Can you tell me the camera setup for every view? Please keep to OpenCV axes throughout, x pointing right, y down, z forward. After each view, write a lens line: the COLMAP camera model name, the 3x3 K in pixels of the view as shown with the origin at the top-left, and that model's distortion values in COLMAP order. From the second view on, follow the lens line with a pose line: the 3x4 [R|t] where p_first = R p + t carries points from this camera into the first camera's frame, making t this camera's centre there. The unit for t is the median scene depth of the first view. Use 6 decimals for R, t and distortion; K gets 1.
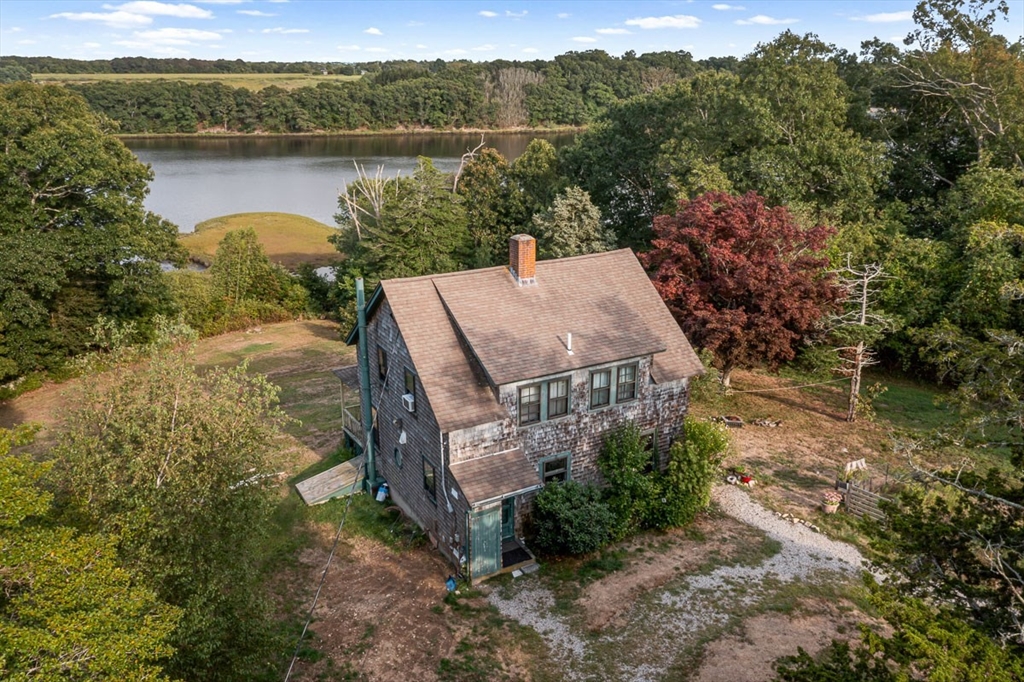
lens RADIAL K [[828.4, 0, 512.0], [0, 828.4, 341.0], [0, 0, 1]] dist [-0.000442, -0.001333]
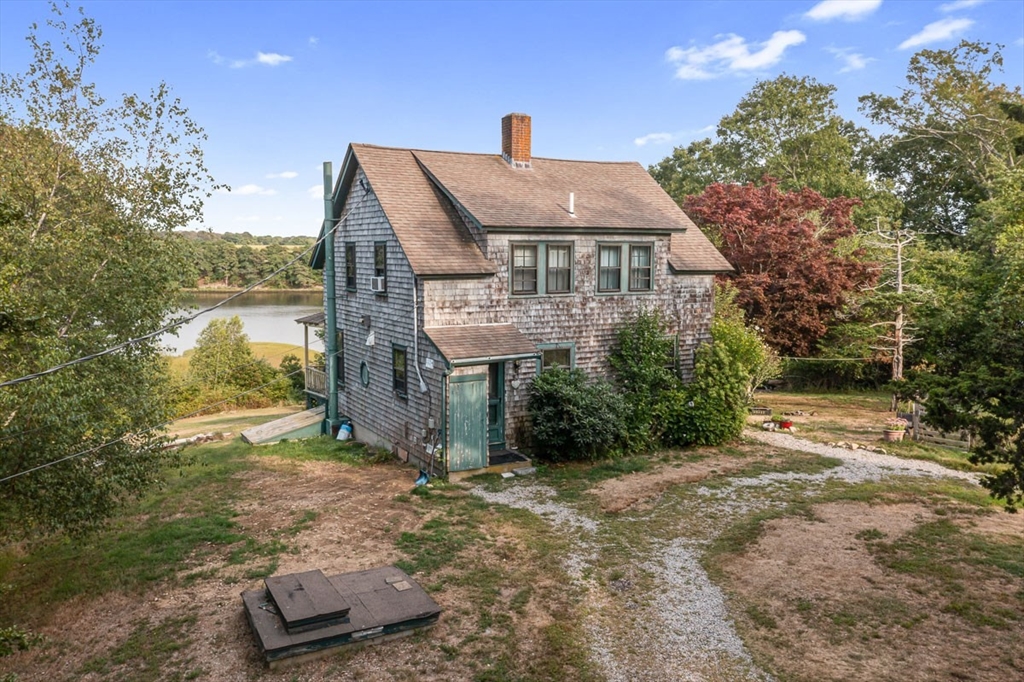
lens RADIAL K [[828.4, 0, 512.0], [0, 828.4, 341.0], [0, 0, 1]] dist [-0.000442, -0.001333]
pose [[0.999978, 0.004679, 0.004603, 0.005602], [-0.003571, 0.976266, -0.216546, 0.315487], [-0.005506, 0.216525, 0.976262, 0.208678]]
